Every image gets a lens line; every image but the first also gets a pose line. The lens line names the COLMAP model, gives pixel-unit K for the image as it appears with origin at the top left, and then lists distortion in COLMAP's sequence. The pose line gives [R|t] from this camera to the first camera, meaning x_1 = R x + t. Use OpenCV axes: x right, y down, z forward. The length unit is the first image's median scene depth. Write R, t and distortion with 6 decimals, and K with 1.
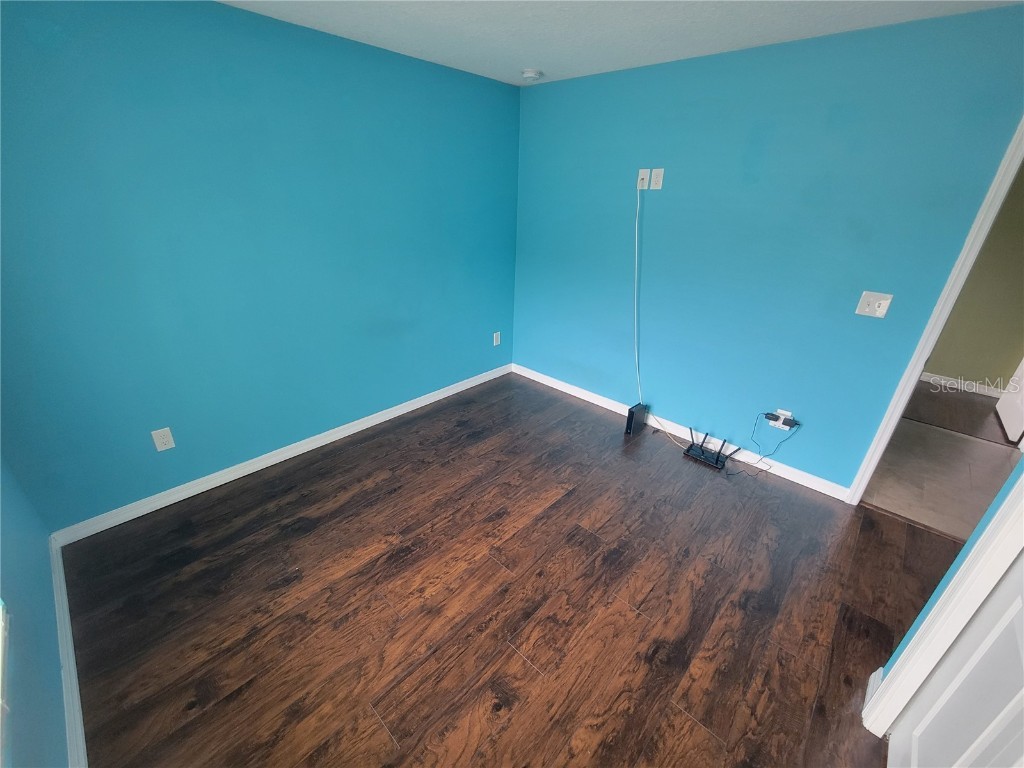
lens RADIAL K [[419.5, 0, 506.2], [0, 419.5, 387.4], [0, 0, 1]] dist [-0.001028, -0.000675]
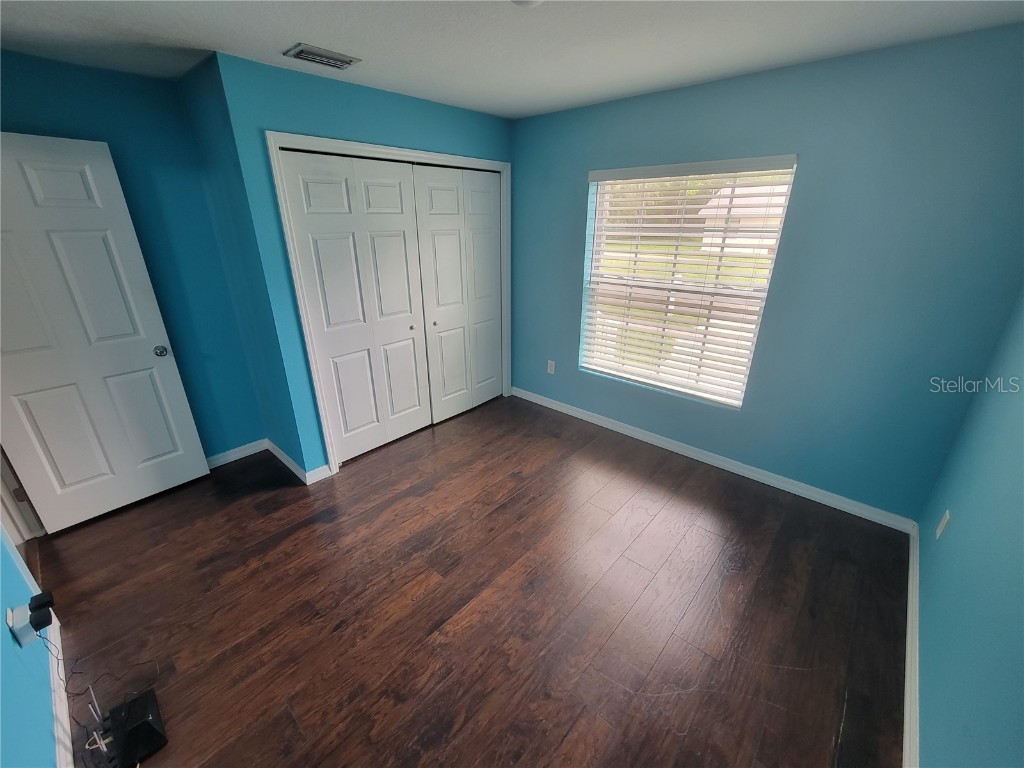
lens RADIAL K [[419.5, 0, 506.2], [0, 419.5, 387.4], [0, 0, 1]] dist [-0.001028, -0.000675]
pose [[-0.999418, -0.013876, -0.031172, 0.073244], [-0.032273, 0.680973, 0.731597, -0.646362], [0.011075, 0.732177, -0.681024, 1.376197]]
